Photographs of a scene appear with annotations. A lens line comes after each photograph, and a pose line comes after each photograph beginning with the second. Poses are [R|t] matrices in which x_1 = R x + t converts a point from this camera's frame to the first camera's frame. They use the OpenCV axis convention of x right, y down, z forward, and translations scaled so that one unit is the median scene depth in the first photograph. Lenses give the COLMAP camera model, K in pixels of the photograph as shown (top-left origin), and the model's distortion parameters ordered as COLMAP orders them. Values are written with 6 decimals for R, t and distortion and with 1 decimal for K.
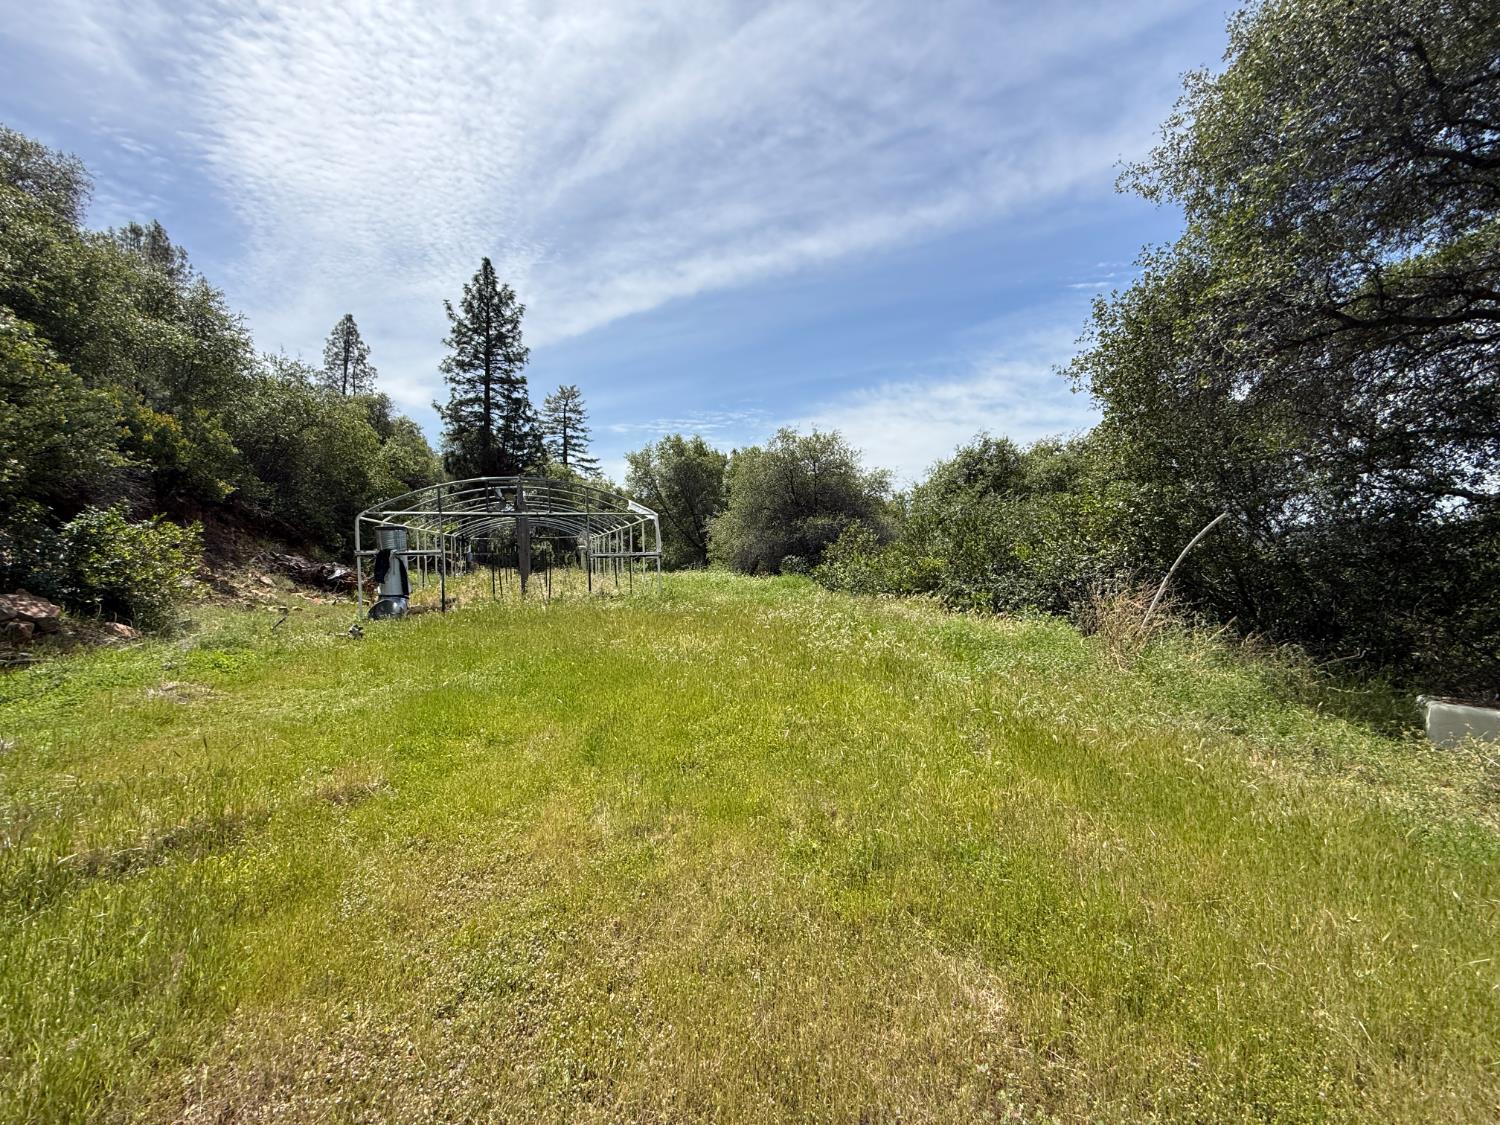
lens RADIAL K [[604.3, 0, 750.0], [0, 604.3, 562.5], [0, 0, 1]] dist [0.002332, -0.000178]
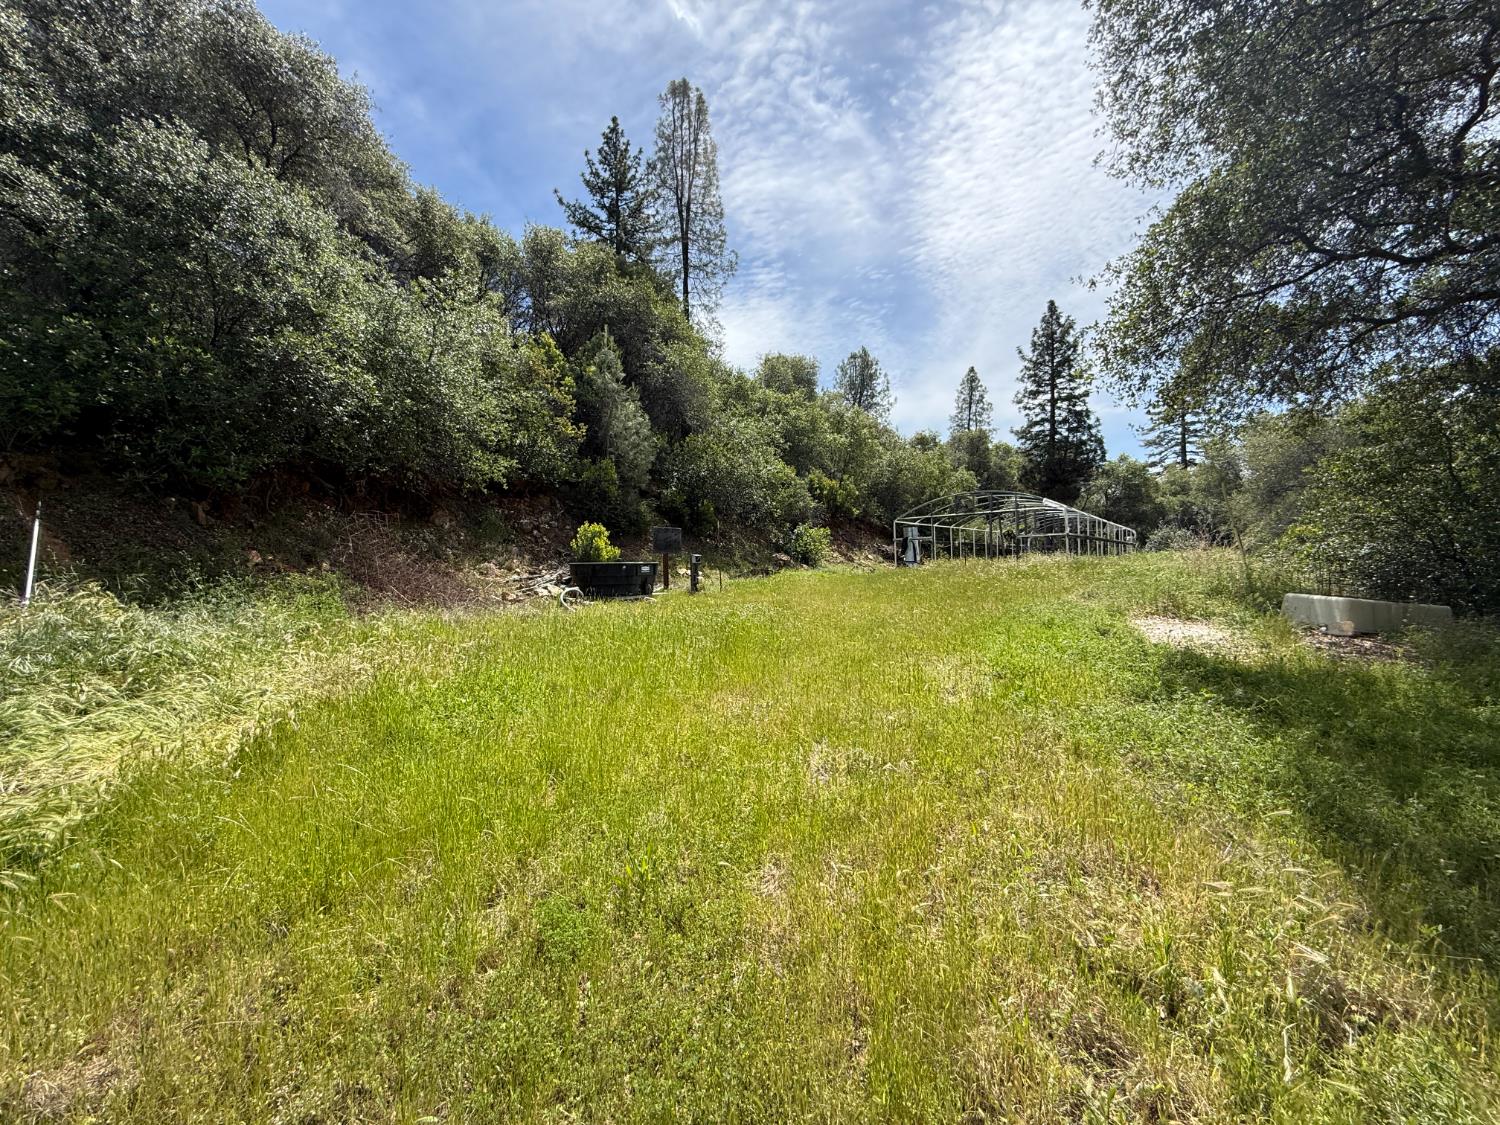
lens RADIAL K [[604.3, 0, 750.0], [0, 604.3, 562.5], [0, 0, 1]] dist [0.002332, -0.000178]
pose [[0.546393, -0.005843, -0.837509, 0.238179], [0.001214, 0.999980, -0.006185, 0.022386], [0.837528, 0.002363, 0.546389, -0.151625]]
